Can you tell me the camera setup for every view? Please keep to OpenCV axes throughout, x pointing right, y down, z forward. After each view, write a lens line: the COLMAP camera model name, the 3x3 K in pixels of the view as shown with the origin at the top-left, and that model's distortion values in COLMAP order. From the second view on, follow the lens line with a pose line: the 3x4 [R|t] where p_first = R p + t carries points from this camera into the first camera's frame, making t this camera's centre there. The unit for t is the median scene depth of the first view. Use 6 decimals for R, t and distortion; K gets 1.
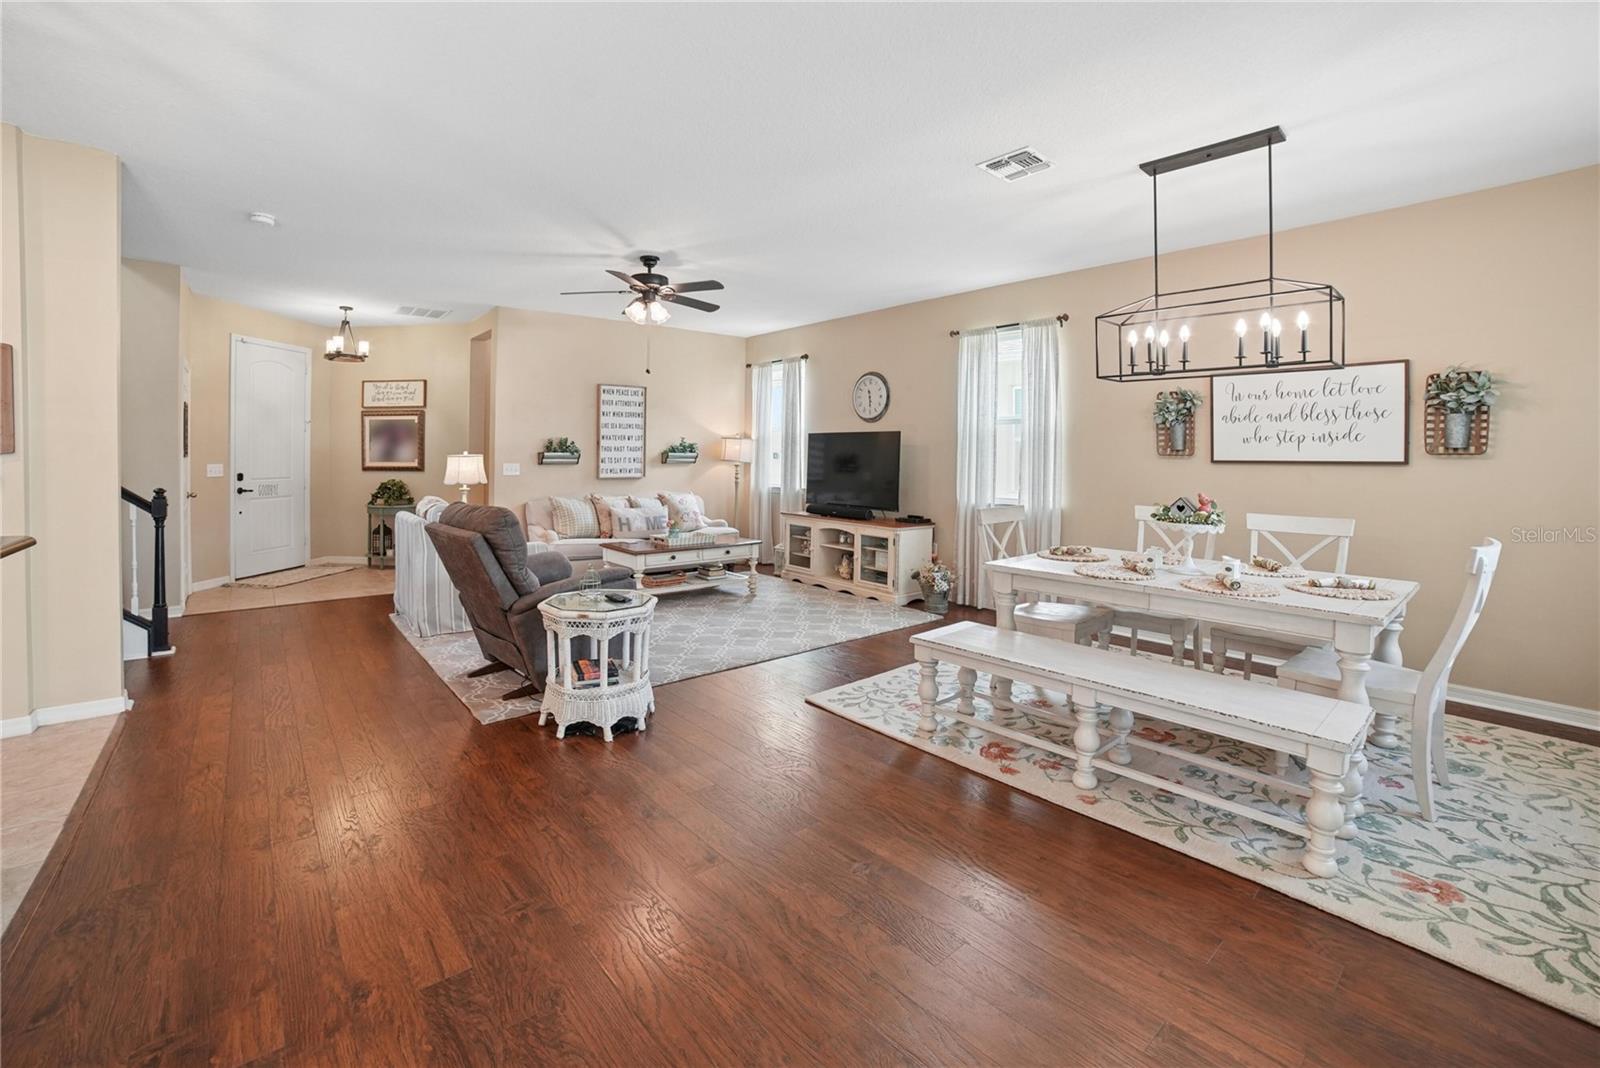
lens RADIAL K [[701.7, 0, 764.4], [0, 701.7, 454.8], [0, 0, 1]] dist [-0.072800, 0.014167]
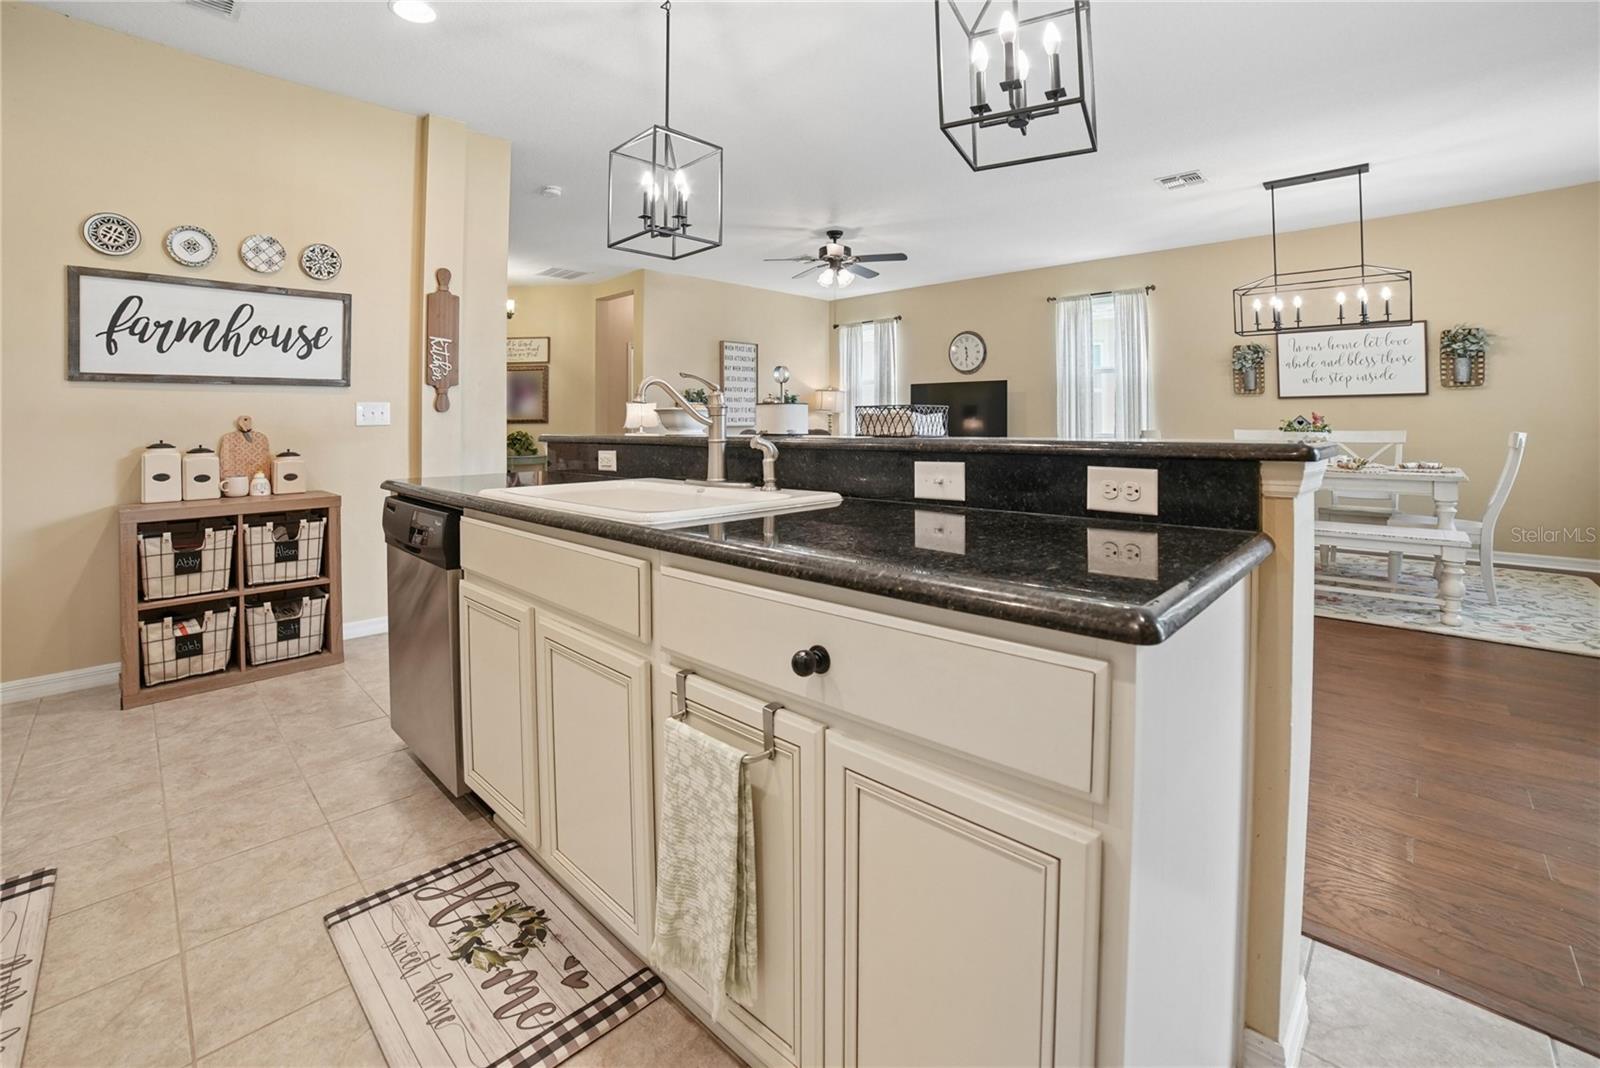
lens RADIAL K [[701.7, 0, 791.7], [0, 701.7, 405.7], [0, 0, 1]] dist [-0.072800, 0.014167]
pose [[0.993344, -0.007878, 0.114912, -0.455245], [0.010174, 0.999760, -0.019406, 0.043686], [-0.114732, 0.020446, 0.993186, -0.211069]]
